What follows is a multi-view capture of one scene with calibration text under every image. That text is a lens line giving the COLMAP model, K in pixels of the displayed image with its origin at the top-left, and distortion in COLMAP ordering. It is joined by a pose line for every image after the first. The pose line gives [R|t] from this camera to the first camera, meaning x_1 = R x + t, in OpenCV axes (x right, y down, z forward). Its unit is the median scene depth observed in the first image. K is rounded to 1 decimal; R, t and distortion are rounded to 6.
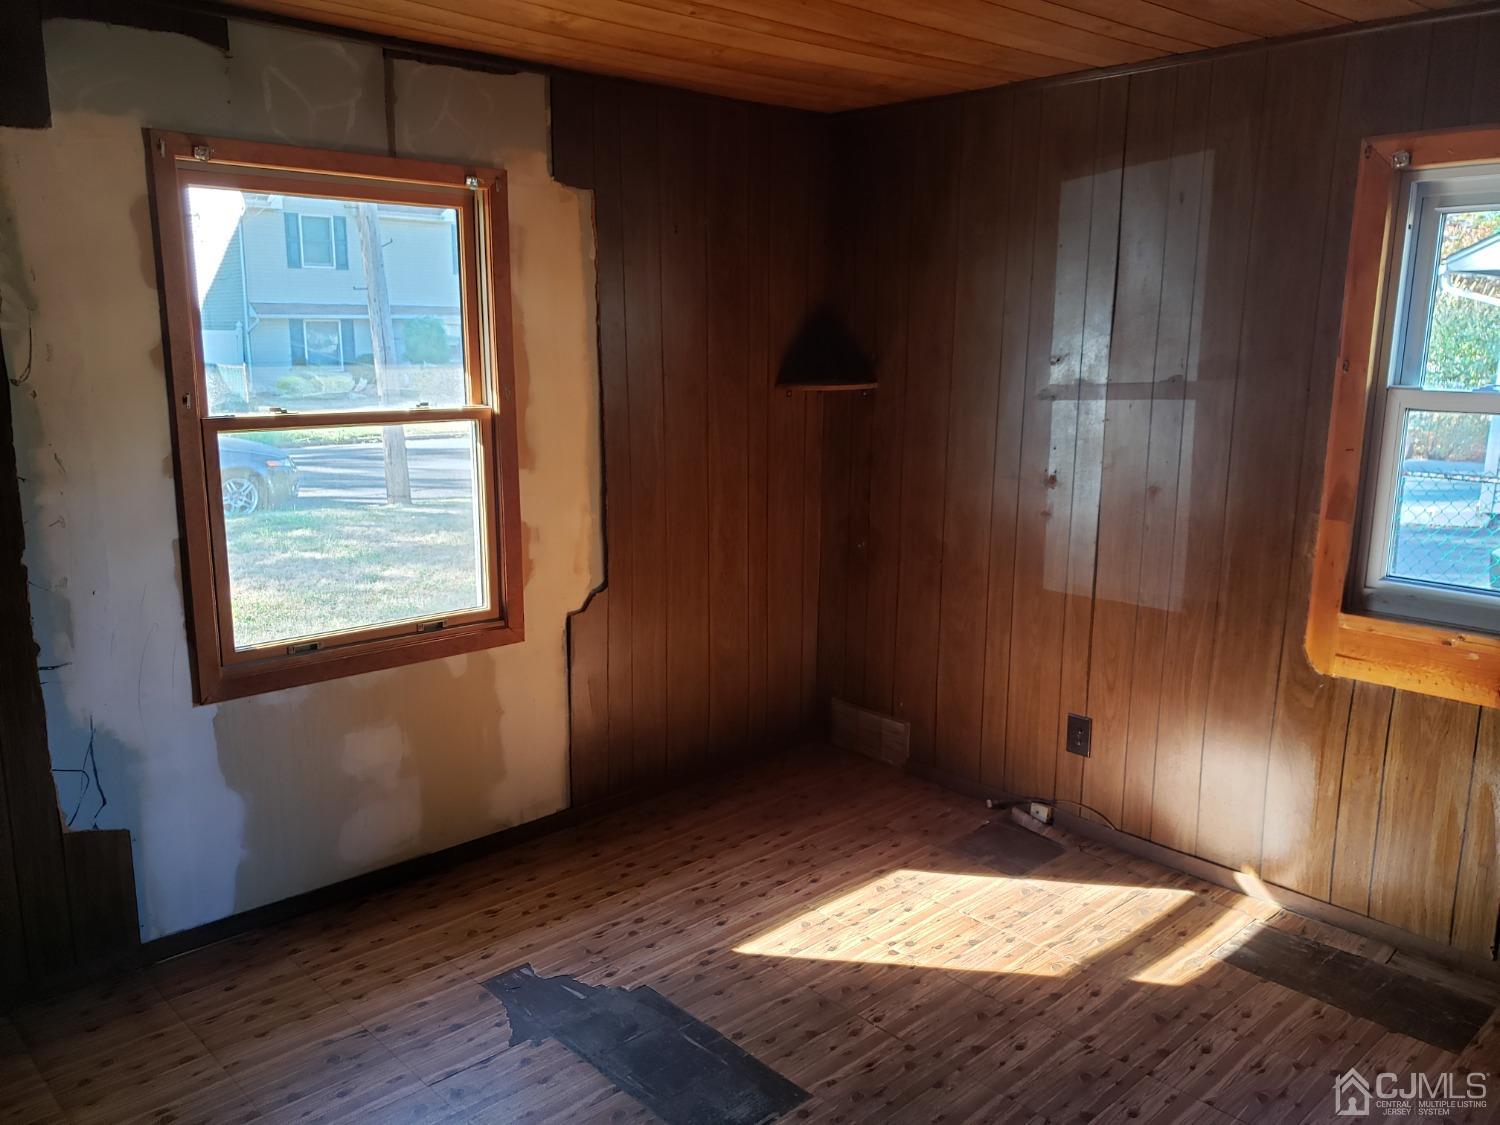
lens RADIAL K [[1187.8, 0, 753.0], [0, 1187.8, 566.2], [0, 0, 1]] dist [0.012045, 0.019109]
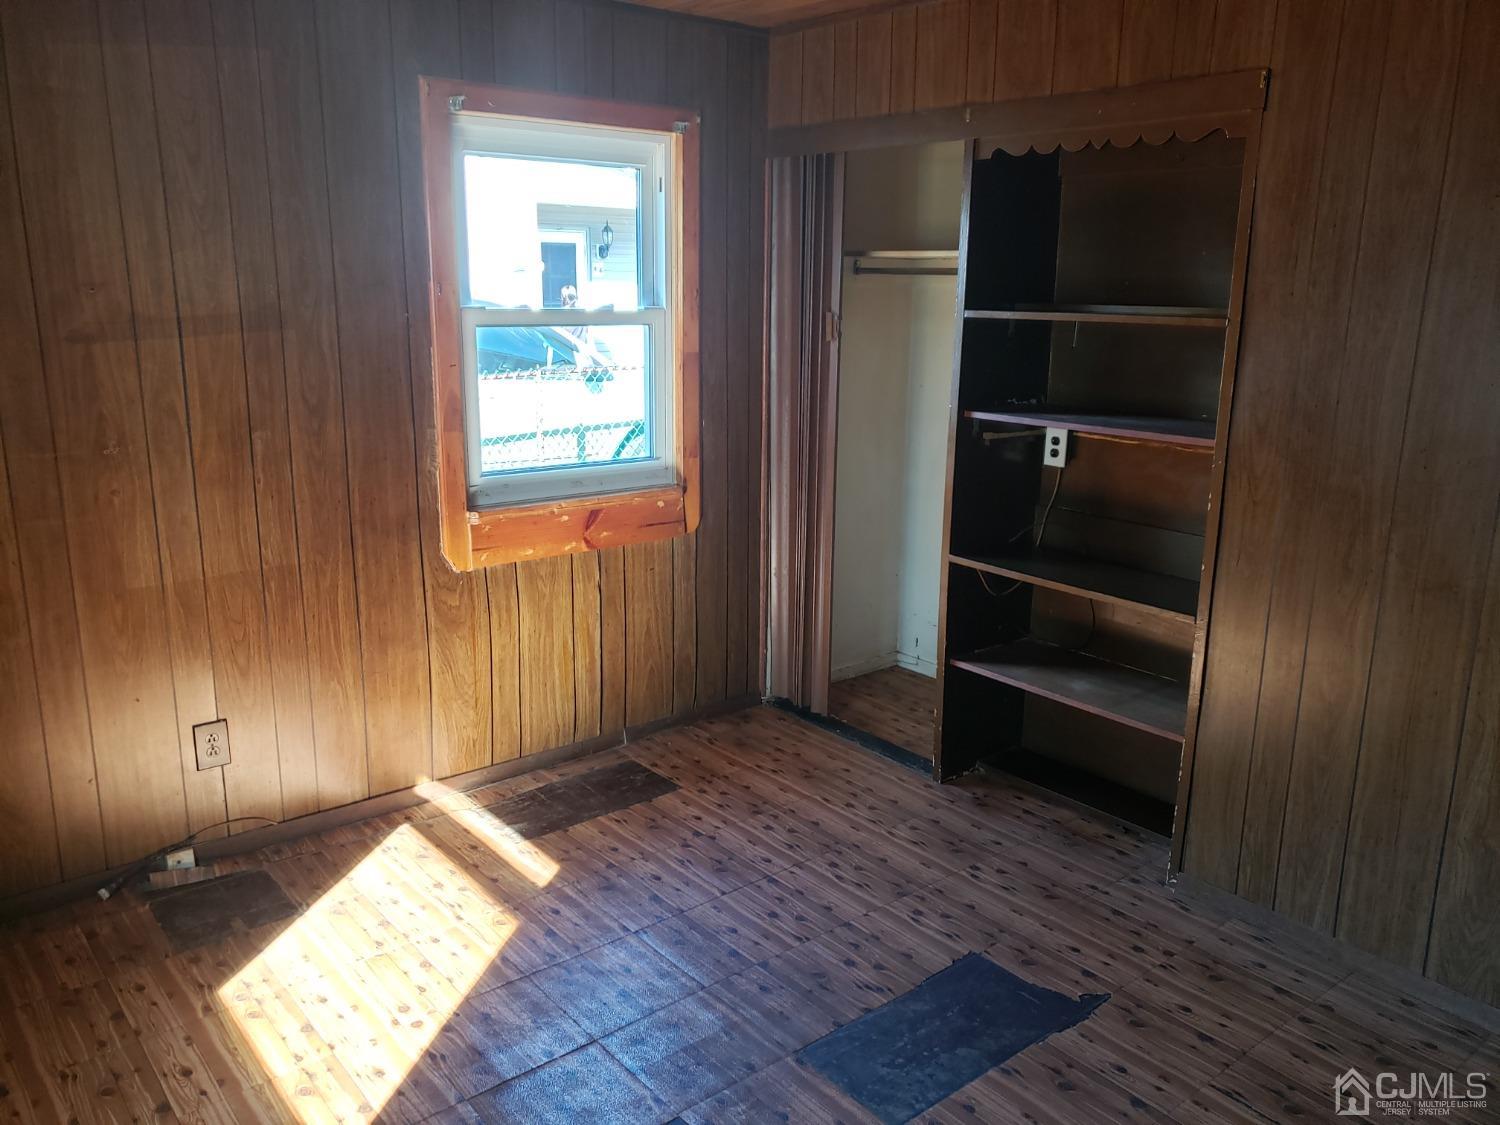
lens RADIAL K [[1187.8, 0, 757.2], [0, 1187.8, 561.2], [0, 0, 1]] dist [0.012045, 0.019109]
pose [[0.056405, -0.242541, 0.968500, -0.540024], [0.181594, 0.956356, 0.228924, -0.114772], [-0.981755, 0.162961, 0.097988, 0.590154]]
